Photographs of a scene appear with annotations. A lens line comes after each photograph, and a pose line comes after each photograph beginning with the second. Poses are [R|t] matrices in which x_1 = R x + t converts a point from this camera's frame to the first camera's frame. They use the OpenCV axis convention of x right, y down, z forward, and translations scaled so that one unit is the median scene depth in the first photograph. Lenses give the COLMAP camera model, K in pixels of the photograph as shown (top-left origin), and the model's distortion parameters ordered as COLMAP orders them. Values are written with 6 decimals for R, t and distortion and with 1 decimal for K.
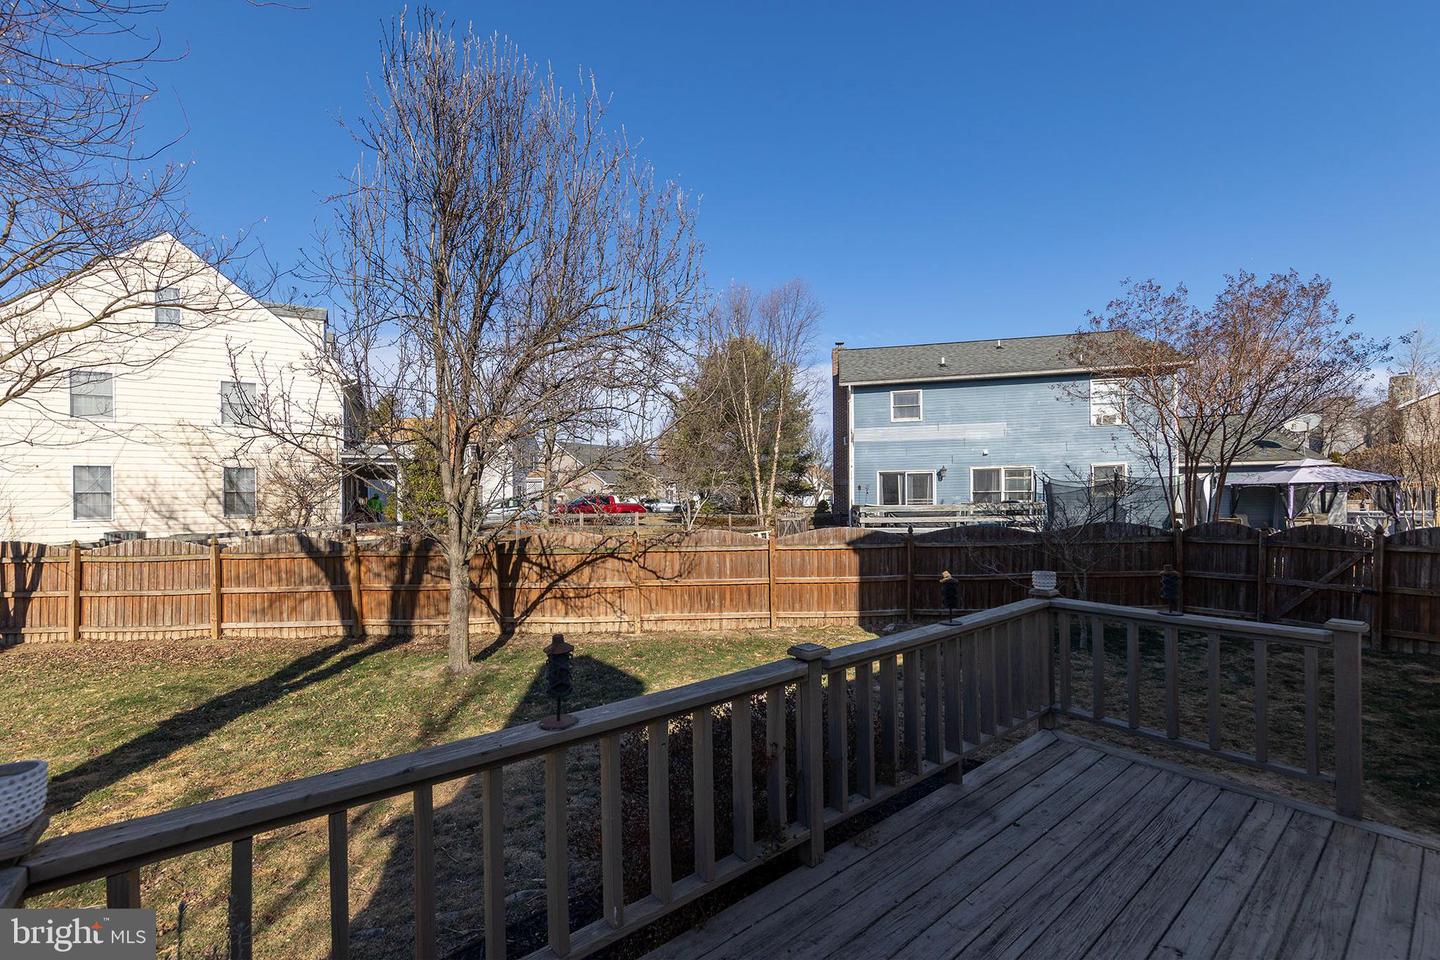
lens RADIAL K [[568.3, 0, 713.3], [0, 568.3, 498.3], [0, 0, 1]] dist [0.019127, 0.000087]
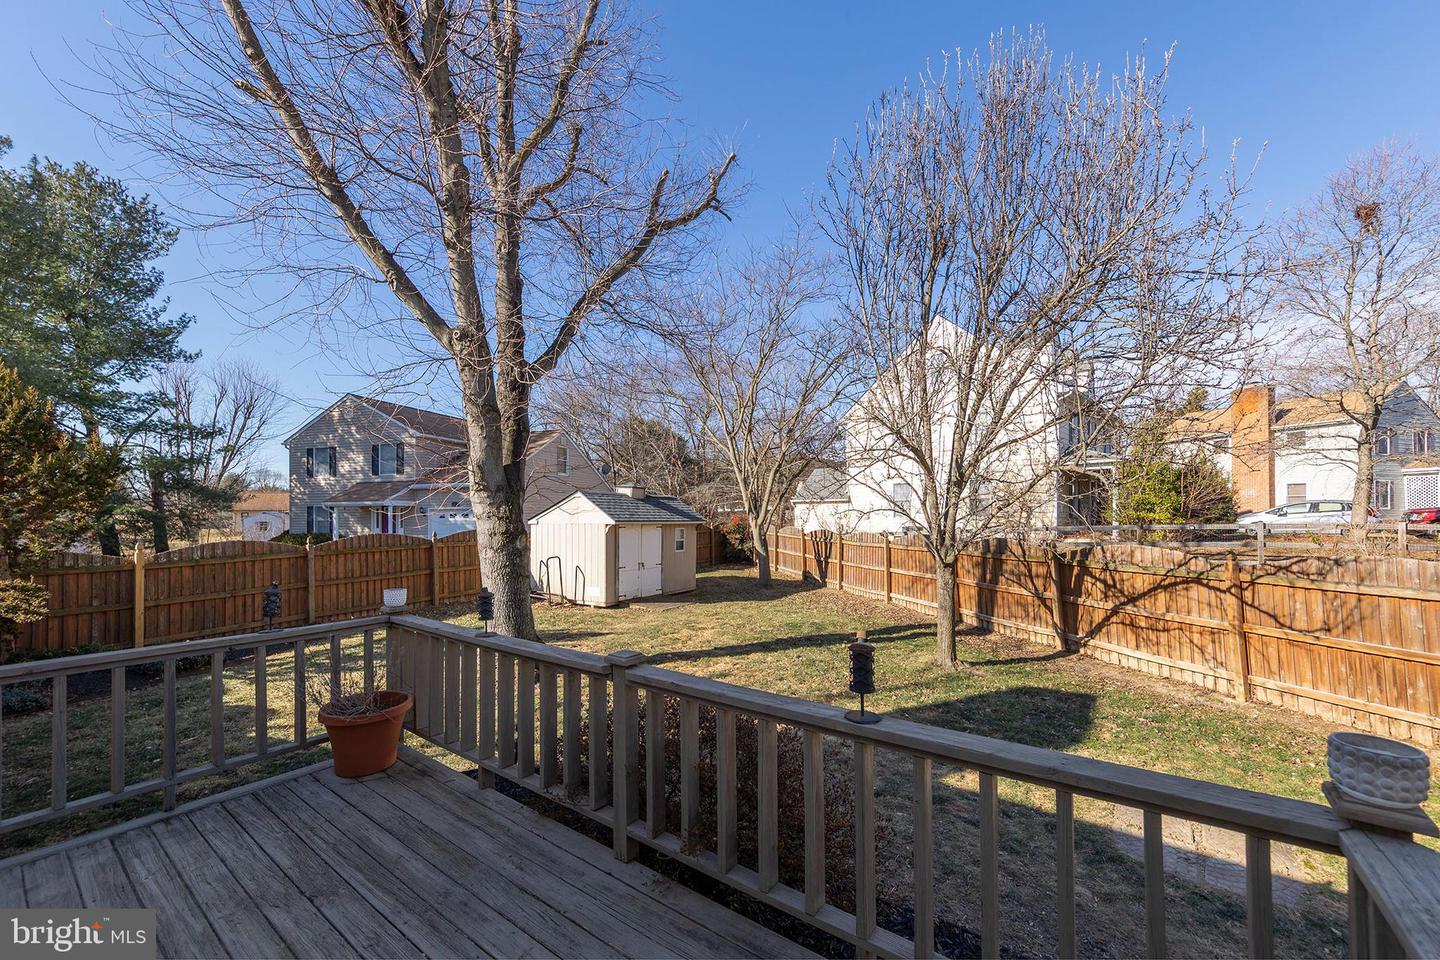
lens RADIAL K [[545.9, 0, 738.7], [0, 545.9, 510.0], [0, 0, 1]] dist [0.007733, -0.000009]
pose [[0.315459, 0.005302, -0.948924, 0.299754], [0.010275, 0.999907, 0.009002, -0.003164], [0.948884, -0.012590, 0.315375, 0.223801]]
